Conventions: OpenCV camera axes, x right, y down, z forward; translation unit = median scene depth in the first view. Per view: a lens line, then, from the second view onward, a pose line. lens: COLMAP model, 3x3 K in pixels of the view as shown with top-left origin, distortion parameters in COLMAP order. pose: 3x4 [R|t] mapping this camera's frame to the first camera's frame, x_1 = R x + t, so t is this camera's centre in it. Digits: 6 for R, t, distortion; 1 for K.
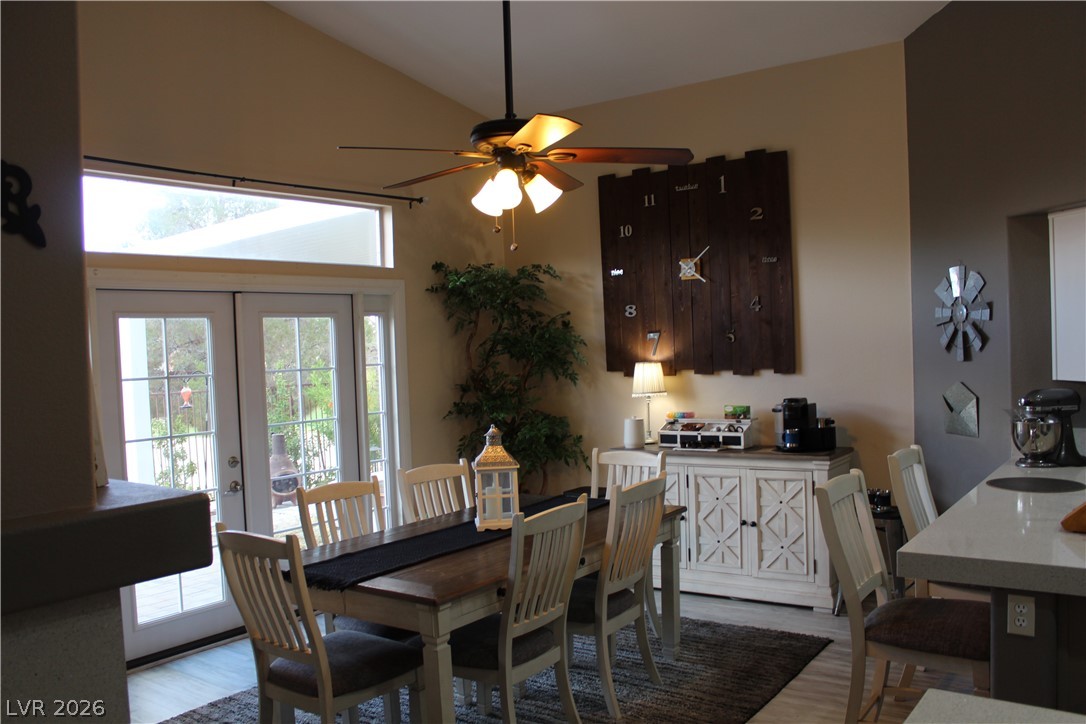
lens RADIAL K [[901.2, 0, 544.1], [0, 901.2, 389.7], [0, 0, 1]] dist [-0.168432, 0.156956]
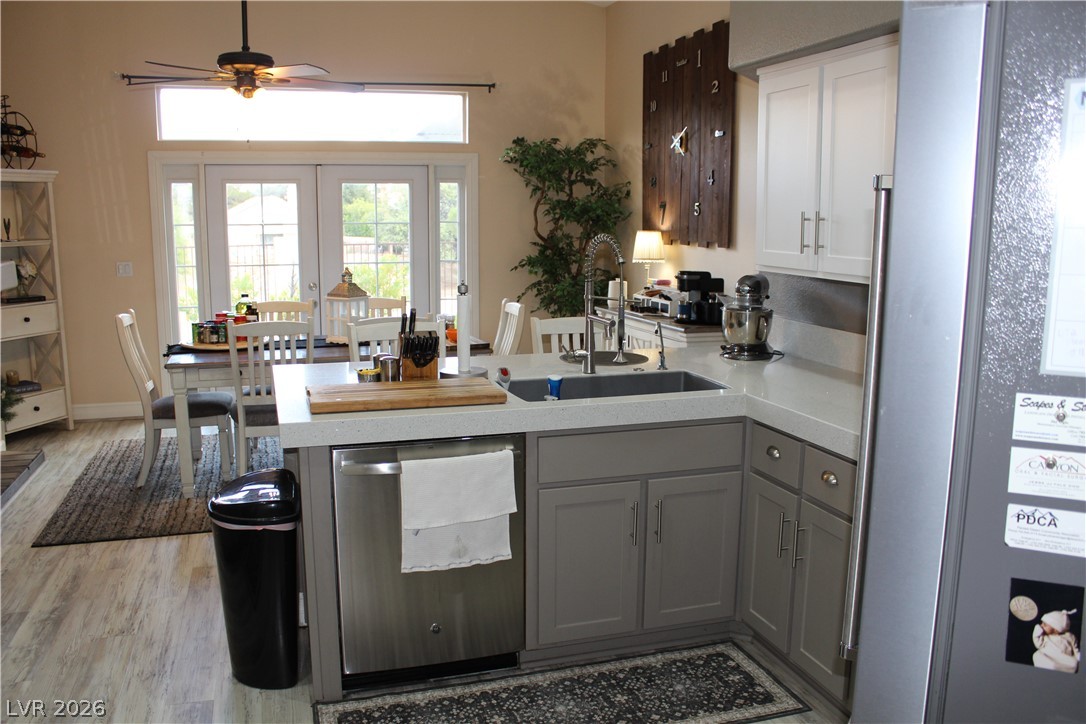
lens RADIAL K [[908.4, 0, 543.8], [0, 908.4, 375.8], [0, 0, 1]] dist [-0.160723, 0.144400]
pose [[0.806596, 0.140095, -0.574261, 0.670470], [-0.062574, 0.986286, 0.152722, -0.017315], [0.587781, -0.087251, 0.804301, 0.048720]]
